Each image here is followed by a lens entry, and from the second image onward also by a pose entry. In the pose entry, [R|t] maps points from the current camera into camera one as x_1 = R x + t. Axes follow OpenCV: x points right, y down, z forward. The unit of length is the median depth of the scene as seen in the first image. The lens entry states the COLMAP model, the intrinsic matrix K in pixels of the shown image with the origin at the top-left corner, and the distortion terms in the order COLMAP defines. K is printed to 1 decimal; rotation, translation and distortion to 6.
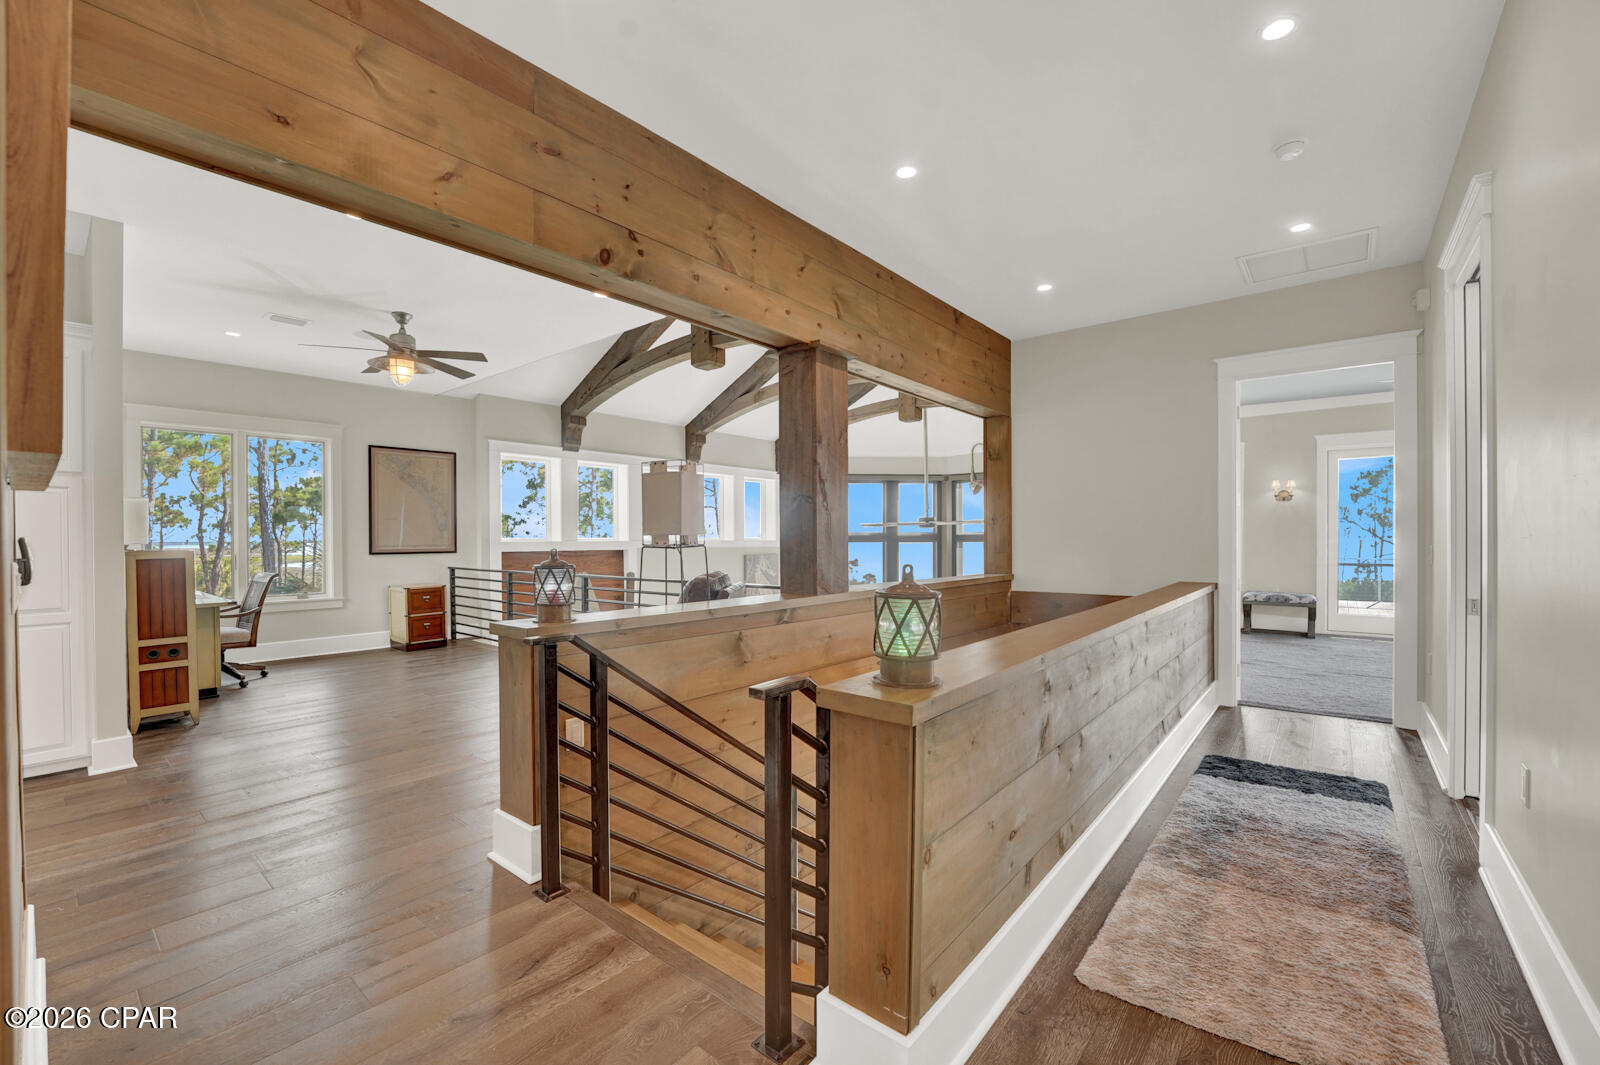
lens RADIAL K [[657.3, 0, 798.9], [0, 657.3, 537.6], [0, 0, 1]] dist [-0.018998, 0.000424]
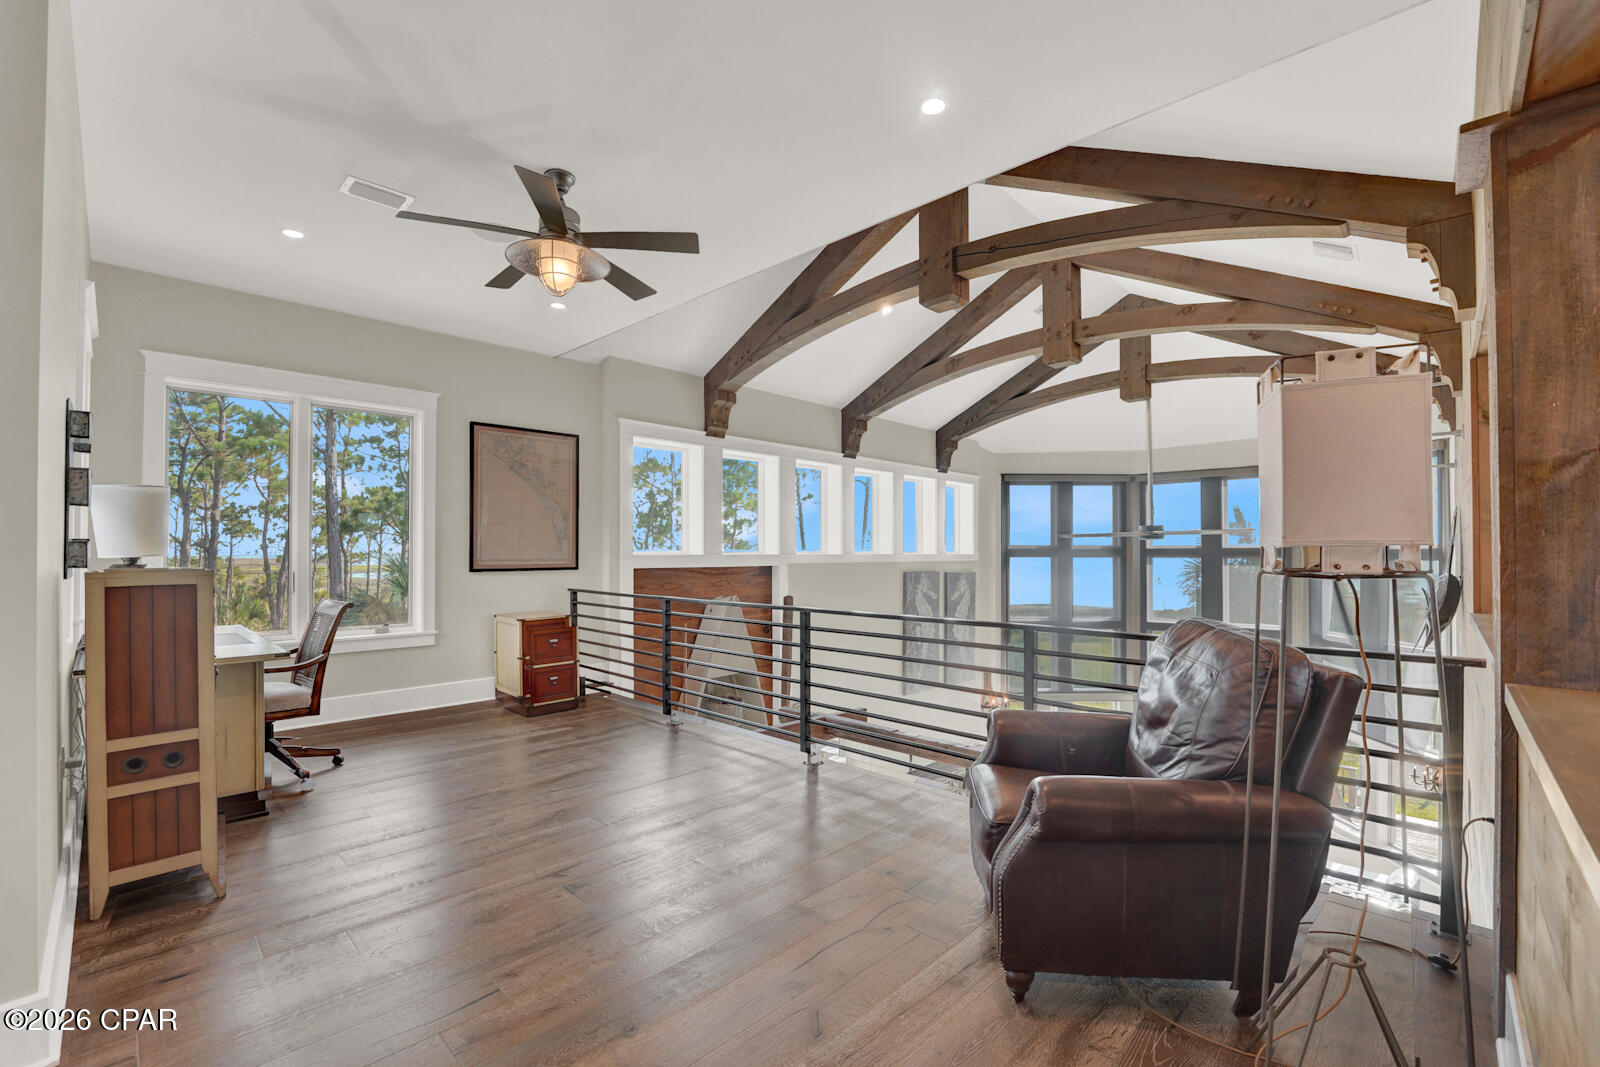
lens RADIAL K [[670.7, 0, 799.0], [0, 670.7, 539.3], [0, 0, 1]] dist [-0.022625, 0.003084]
pose [[0.997248, 0.003283, -0.074069, -0.212971], [-0.004570, 0.999841, -0.017211, 0.000639], [0.074001, 0.017502, 0.997105, 0.255220]]
